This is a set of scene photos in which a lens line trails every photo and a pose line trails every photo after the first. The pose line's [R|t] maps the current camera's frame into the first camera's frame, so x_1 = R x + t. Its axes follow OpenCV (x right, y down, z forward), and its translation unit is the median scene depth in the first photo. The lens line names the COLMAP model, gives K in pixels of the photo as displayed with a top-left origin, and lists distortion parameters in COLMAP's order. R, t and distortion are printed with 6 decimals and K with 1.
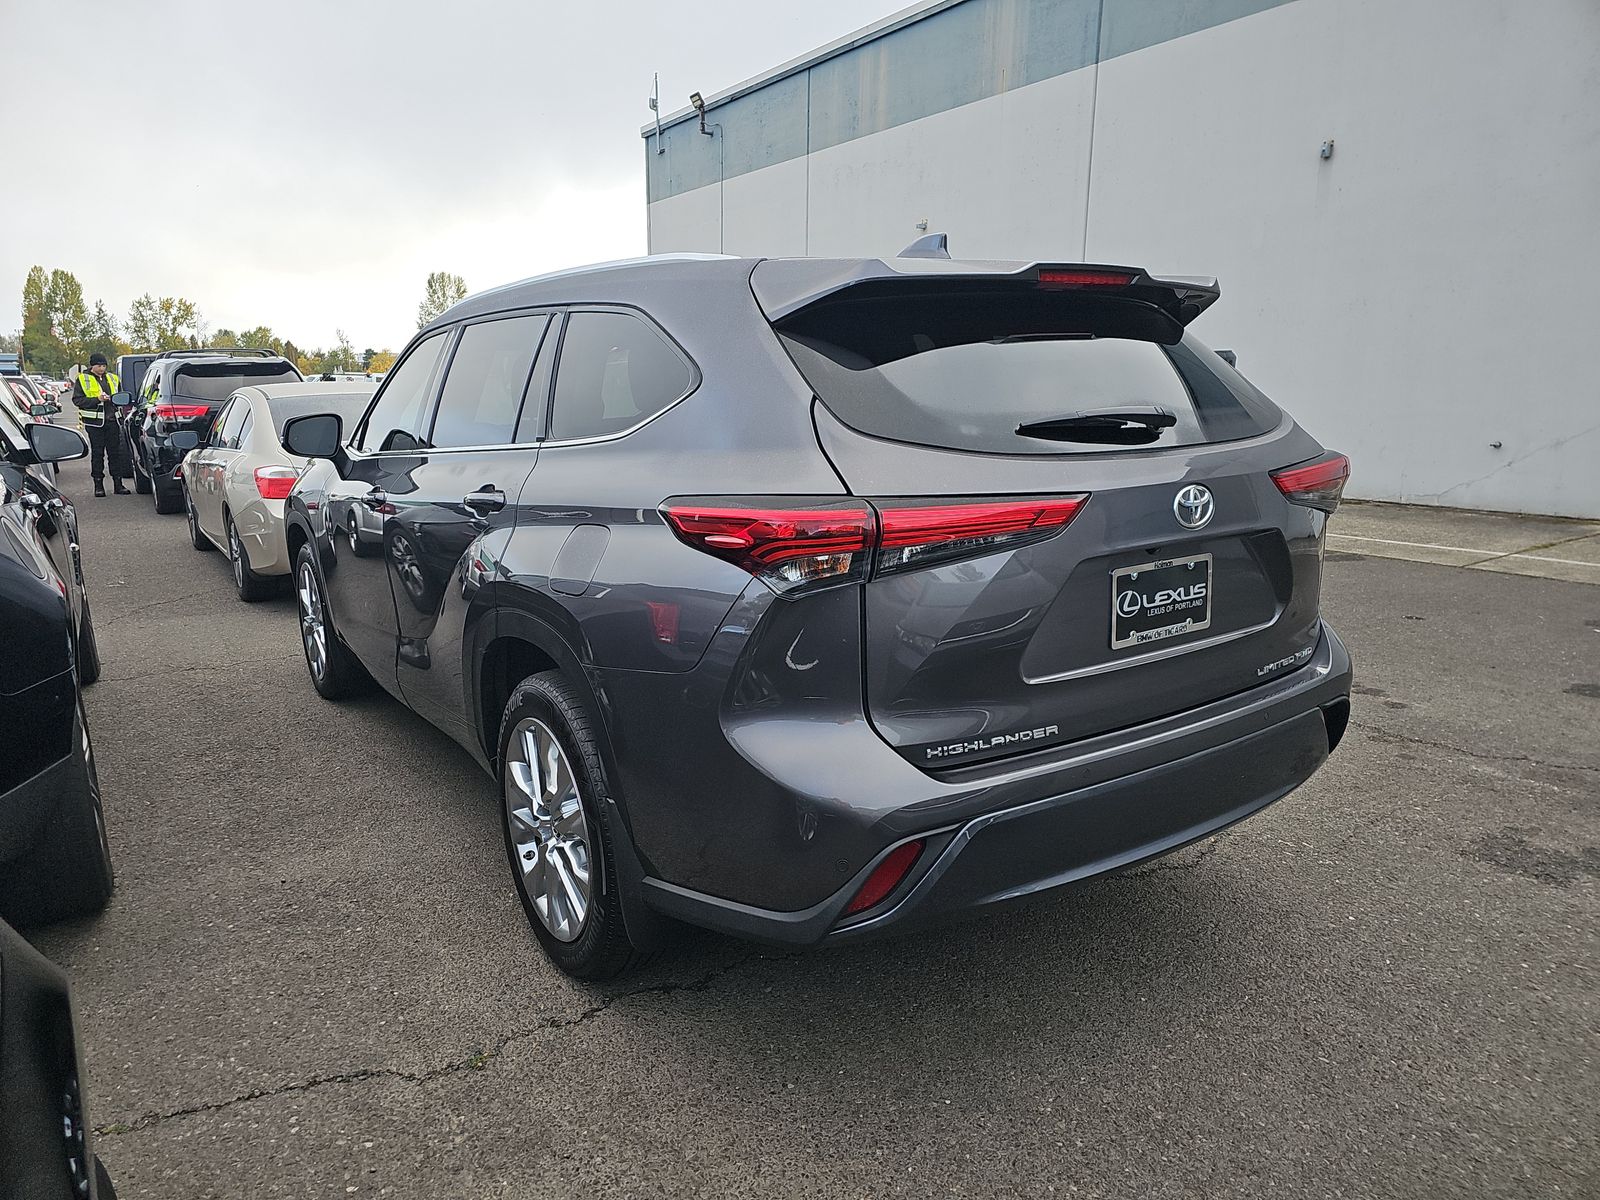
lens RADIAL K [[1061.9, 0, 800.0], [0, 1061.9, 600.0], [0, 0, 1]] dist [0.037627, -0.000828]
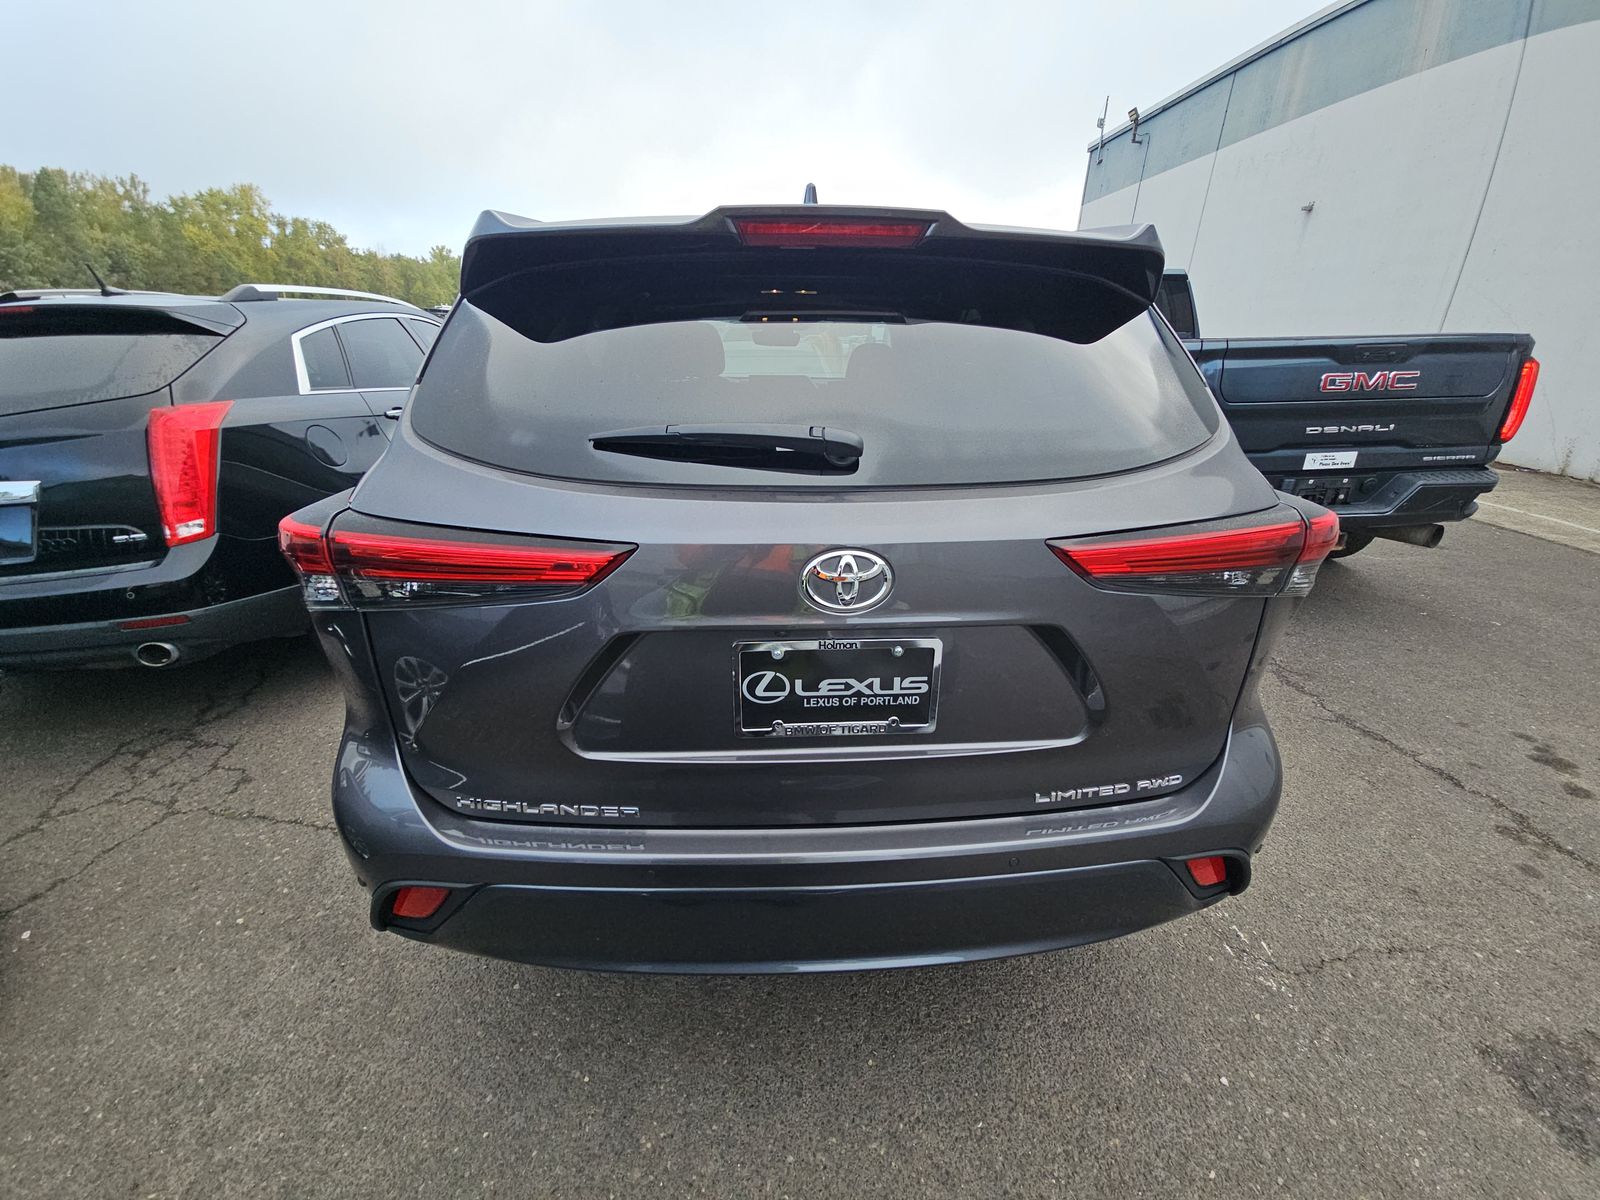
lens RADIAL K [[649.1, 0, 800.0], [0, 649.1, 600.0], [0, 0, 1]] dist [0.019671, -0.018663]
pose [[0.850343, 0.209944, -0.482536, 0.511660], [-0.122701, 0.970797, 0.206151, -0.147139], [0.511725, -0.116091, 0.851270, 0.595143]]
